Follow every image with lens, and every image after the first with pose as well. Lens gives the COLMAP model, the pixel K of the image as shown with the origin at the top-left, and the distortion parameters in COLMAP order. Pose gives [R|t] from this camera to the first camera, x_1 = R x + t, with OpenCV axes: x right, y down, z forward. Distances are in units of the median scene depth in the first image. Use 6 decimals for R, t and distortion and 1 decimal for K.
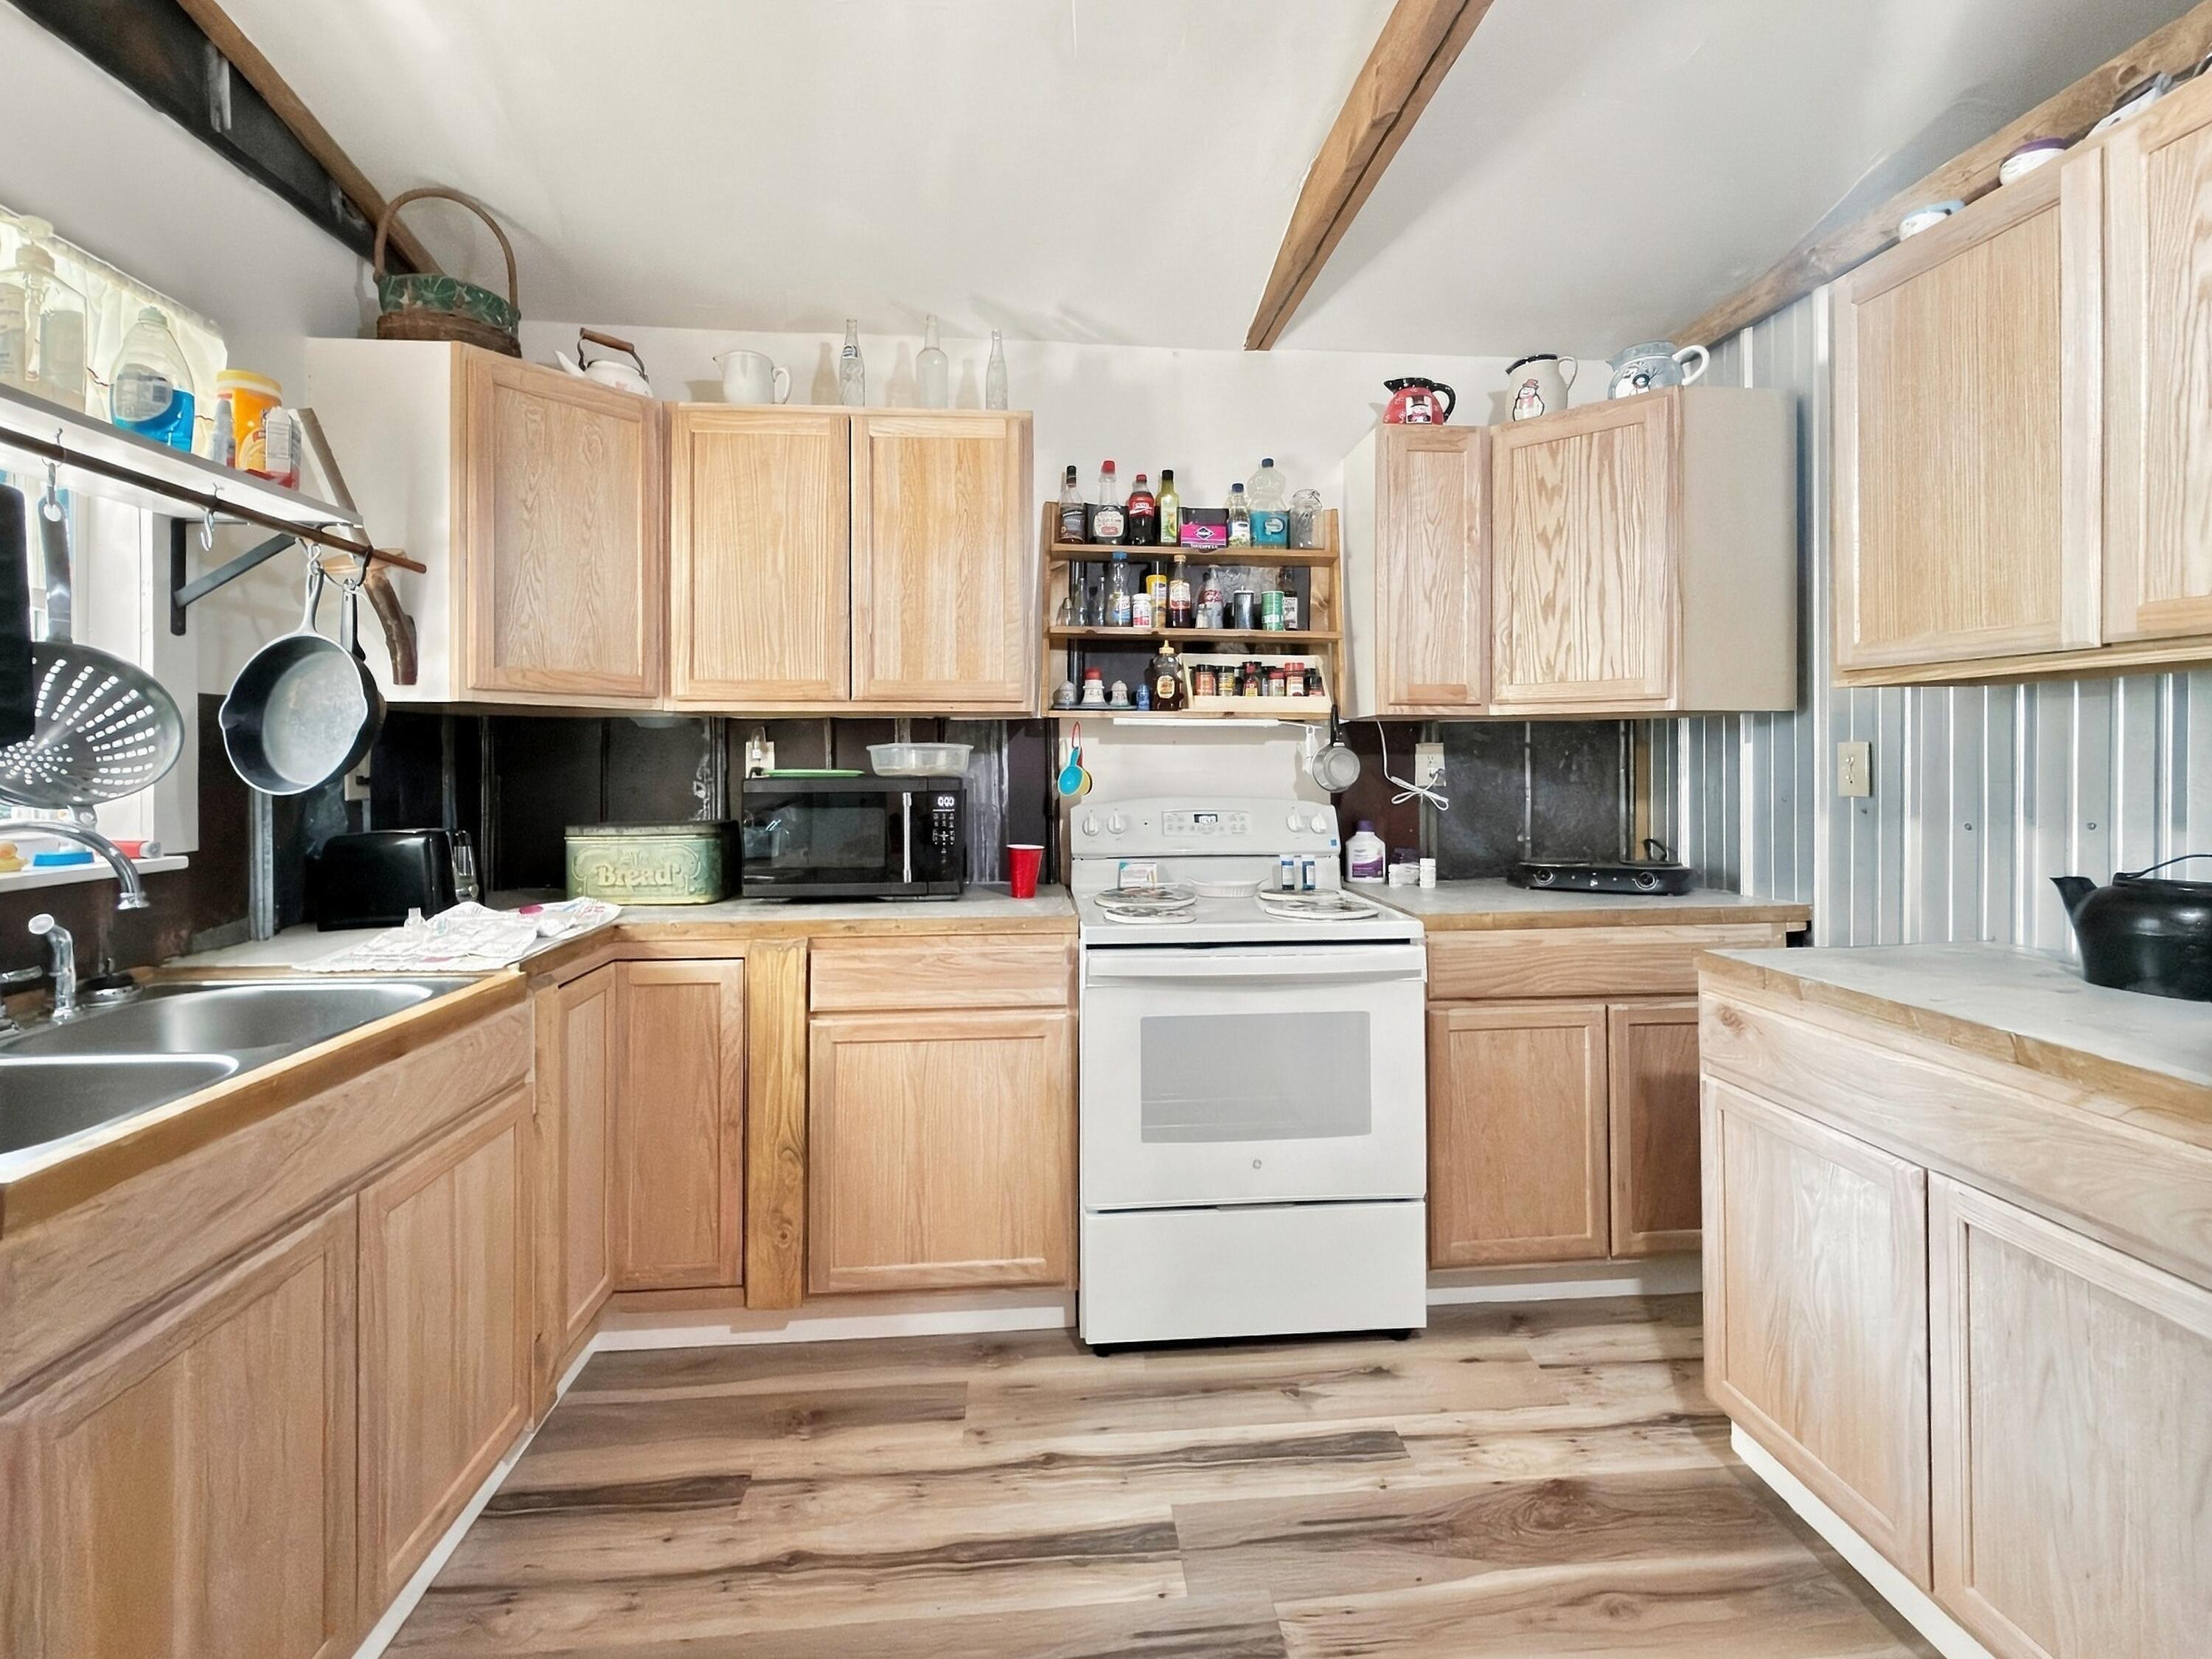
lens RADIAL K [[940.1, 0, 1085.5], [0, 940.1, 755.2], [0, 0, 1]] dist [0.000981, 0.000214]
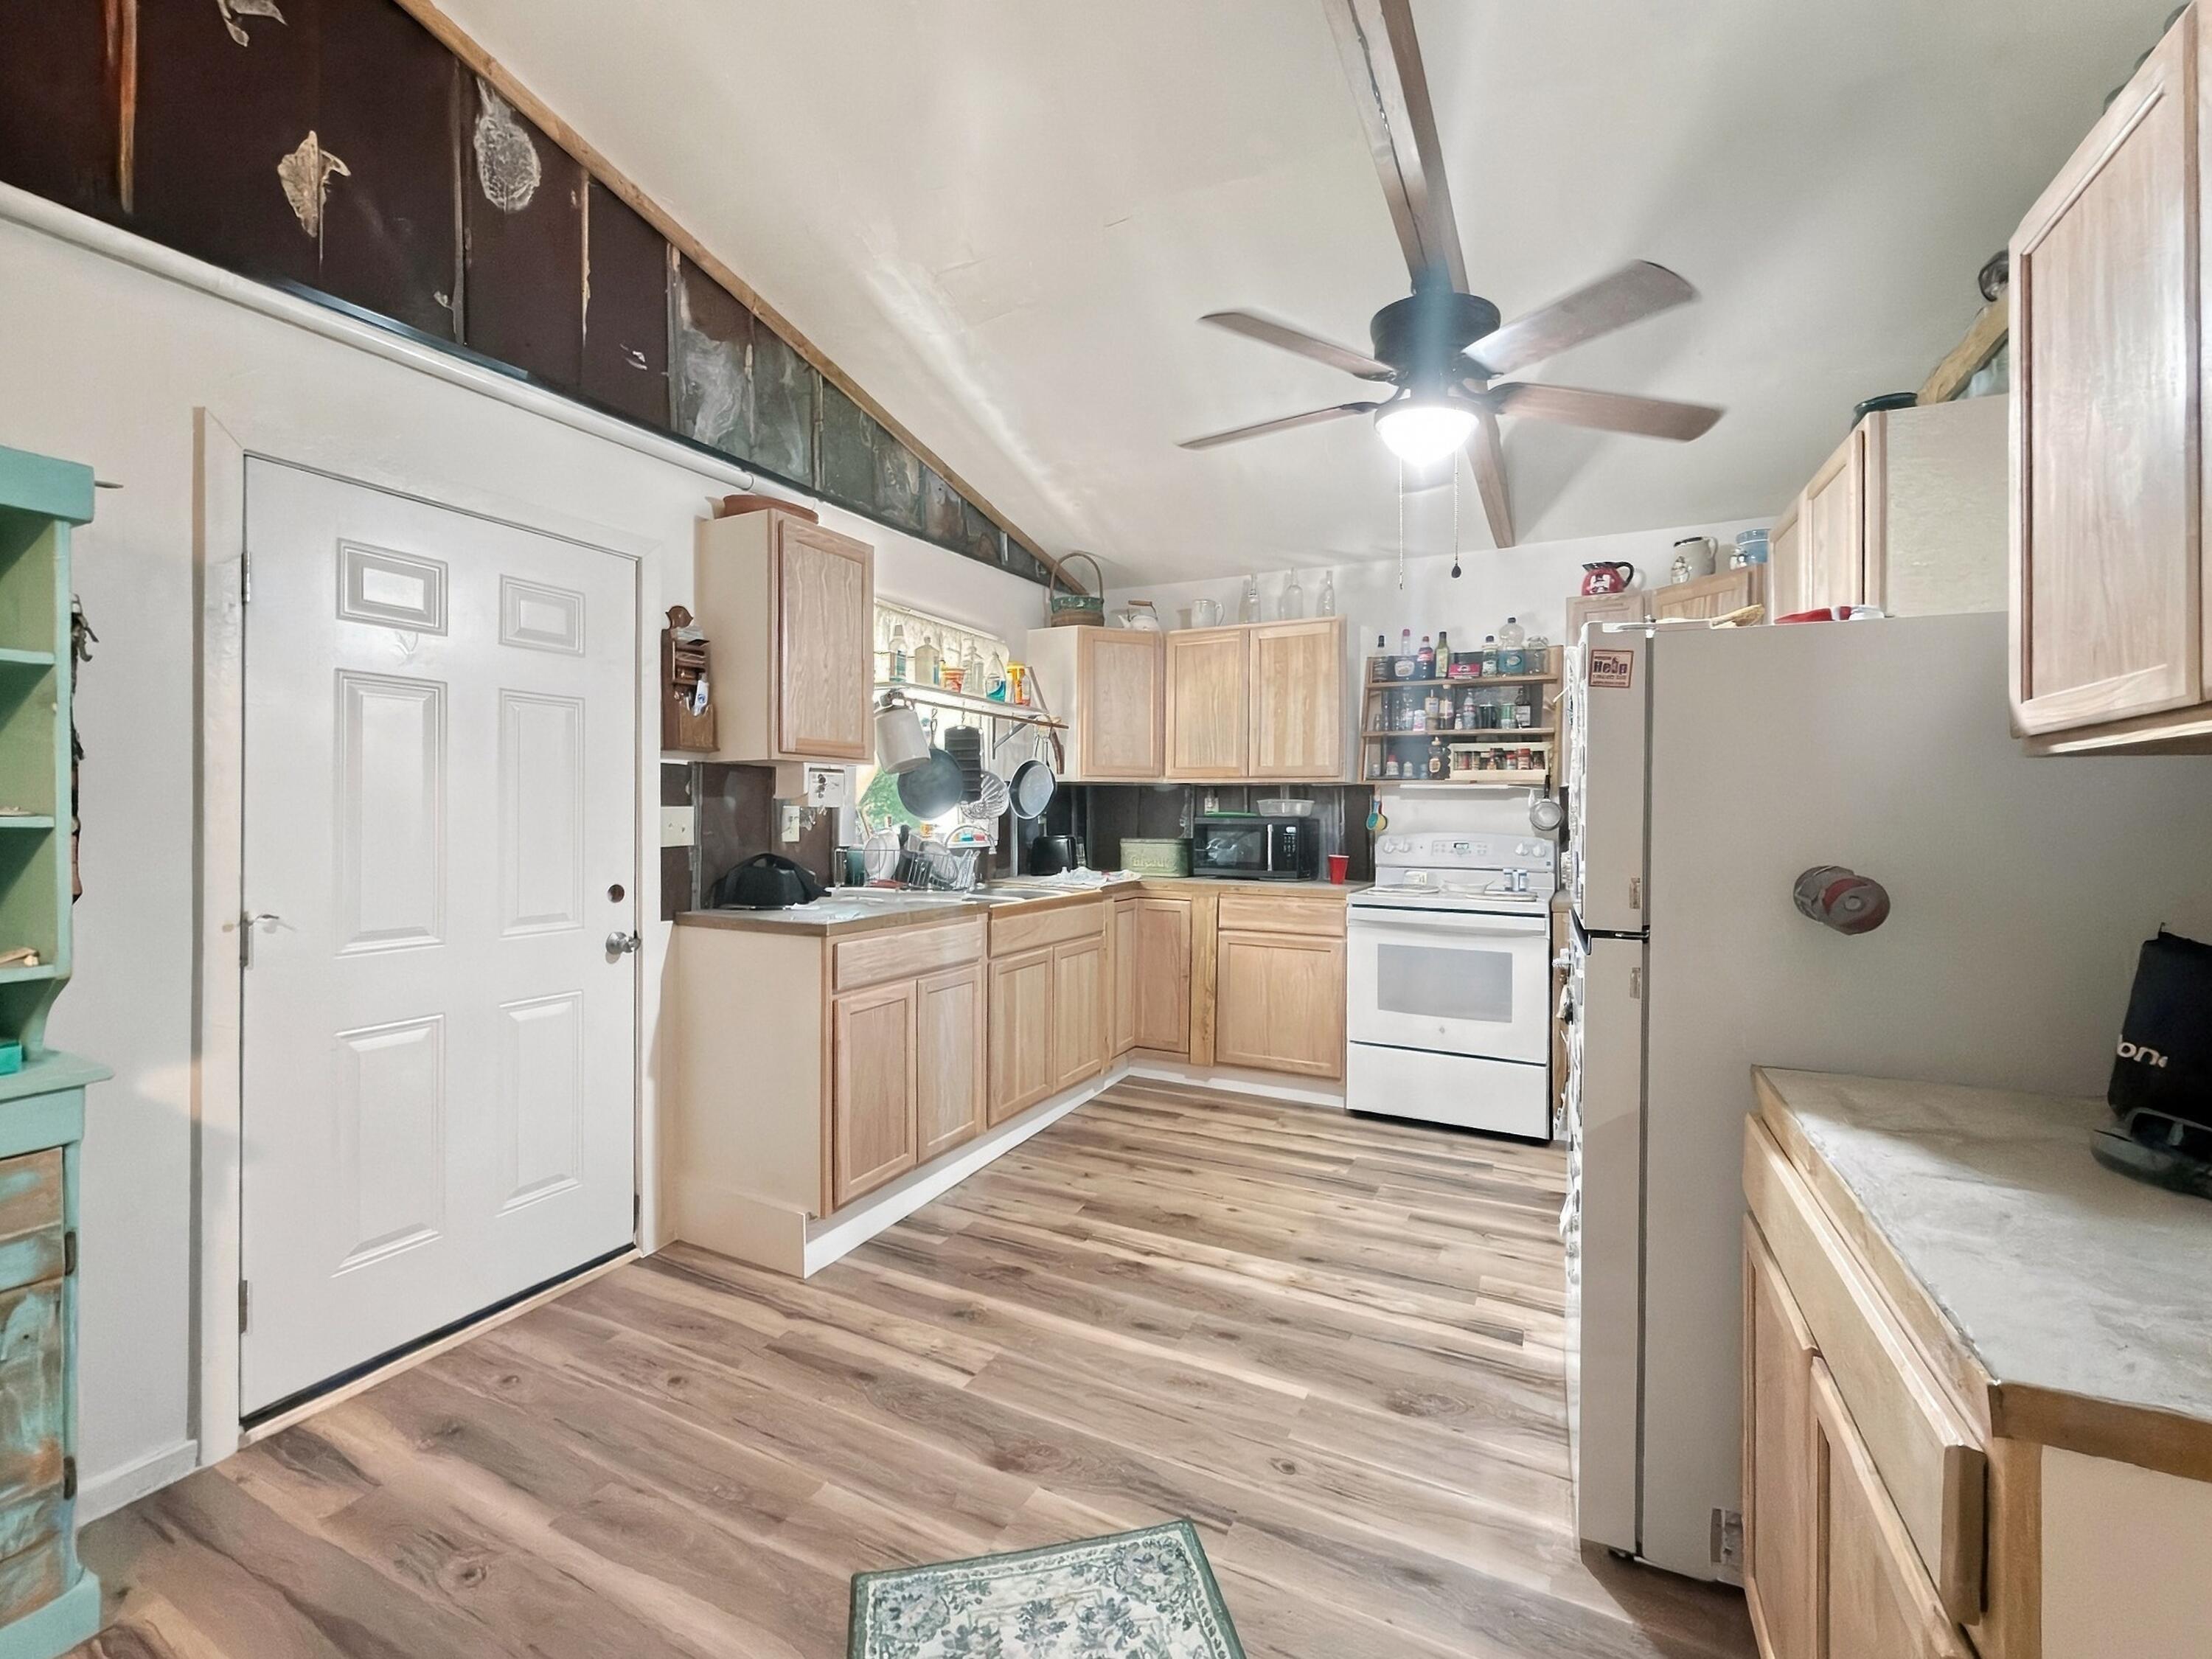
lens RADIAL K [[900.4, 0, 1103.9], [0, 900.4, 807.2], [0, 0, 1]] dist [0.000189, 0.000084]
pose [[0.853687, 0.007184, -0.520737, 0.456097], [-0.007051, 0.999973, 0.002237, 0.002015], [0.520739, 0.001762, 0.853714, -0.726683]]
